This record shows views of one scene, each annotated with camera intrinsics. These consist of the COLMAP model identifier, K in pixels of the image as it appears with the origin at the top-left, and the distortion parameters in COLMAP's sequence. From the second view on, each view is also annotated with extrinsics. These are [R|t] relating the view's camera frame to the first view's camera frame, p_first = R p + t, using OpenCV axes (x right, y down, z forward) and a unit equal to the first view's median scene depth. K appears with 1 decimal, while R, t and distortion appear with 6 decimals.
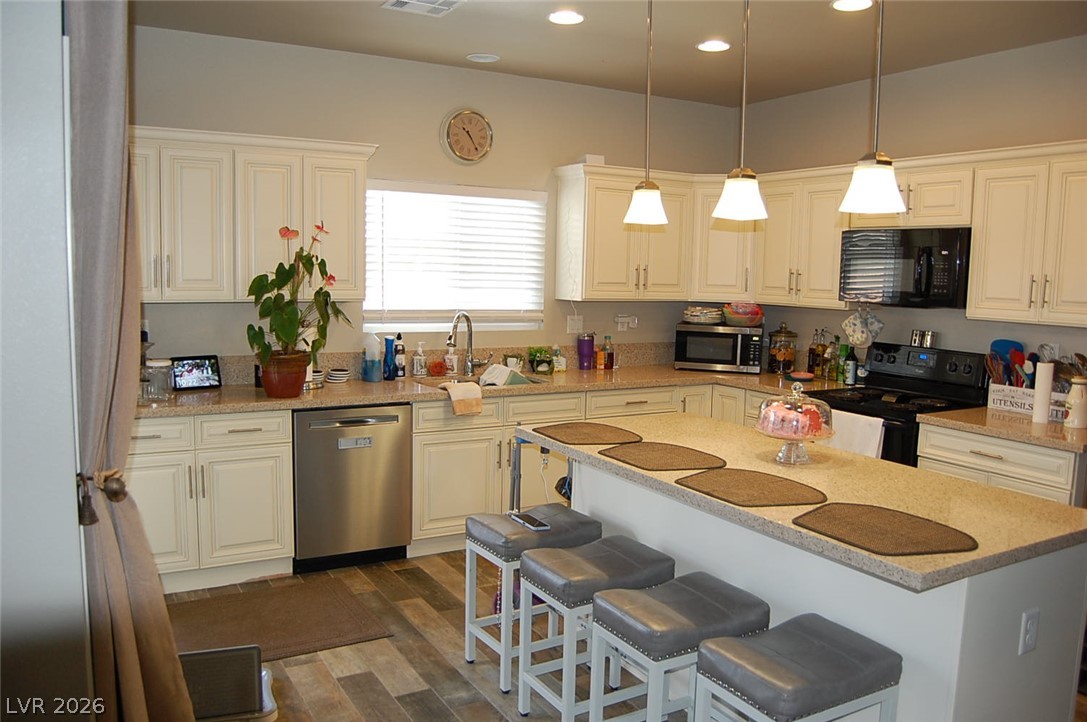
lens RADIAL K [[849.7, 0, 536.1], [0, 849.7, 362.6], [0, 0, 1]] dist [-0.086802, 0.020990]
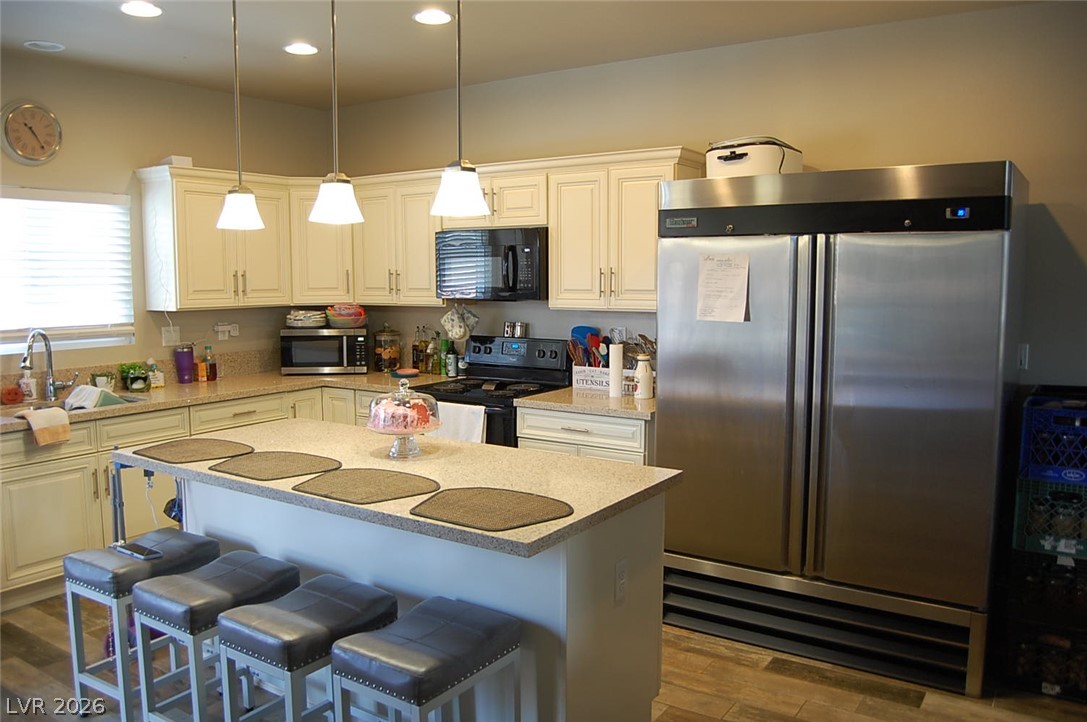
lens RADIAL K [[849.7, 0, 532.7], [0, 849.7, 366.0], [0, 0, 1]] dist [-0.086802, 0.020990]
pose [[0.896554, -0.073735, 0.436755, -0.002563], [0.072785, 0.997168, 0.018936, -0.000469], [-0.436914, 0.014812, 0.899381, -0.009007]]
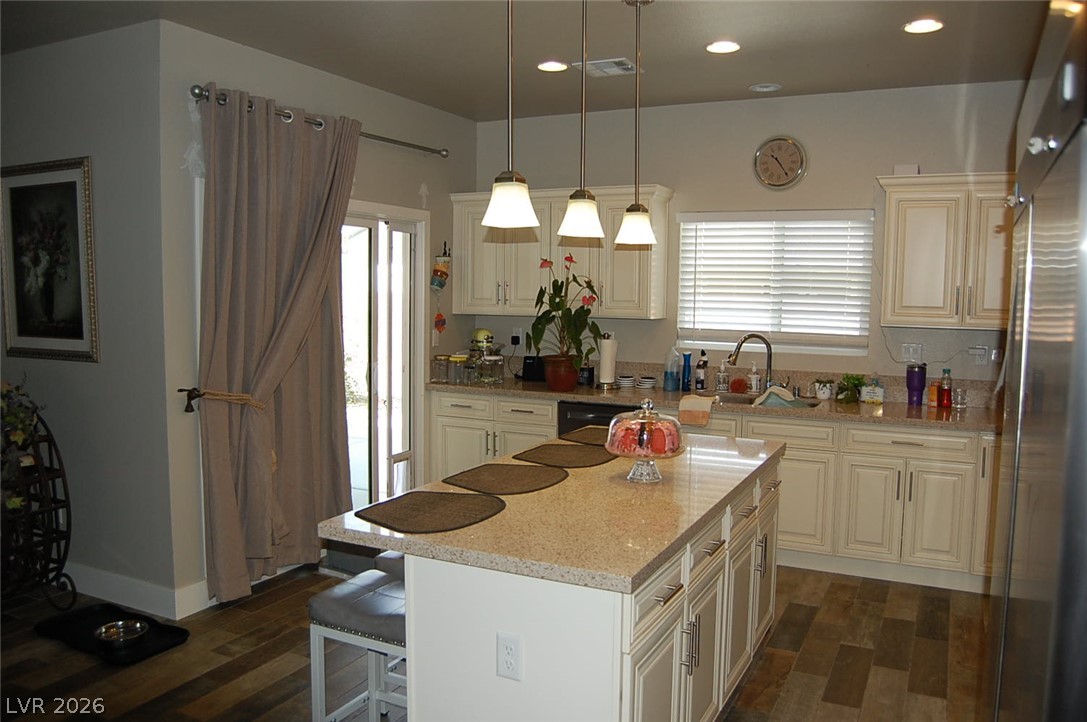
lens RADIAL K [[849.7, 0, 549.1], [0, 849.7, 362.0], [0, 0, 1]] dist [-0.086802, 0.020990]
pose [[0.574785, 0.059113, -0.816167, 0.753662], [-0.091710, 0.995757, 0.007533, -0.010890], [0.813149, 0.070521, 0.577768, 0.245700]]
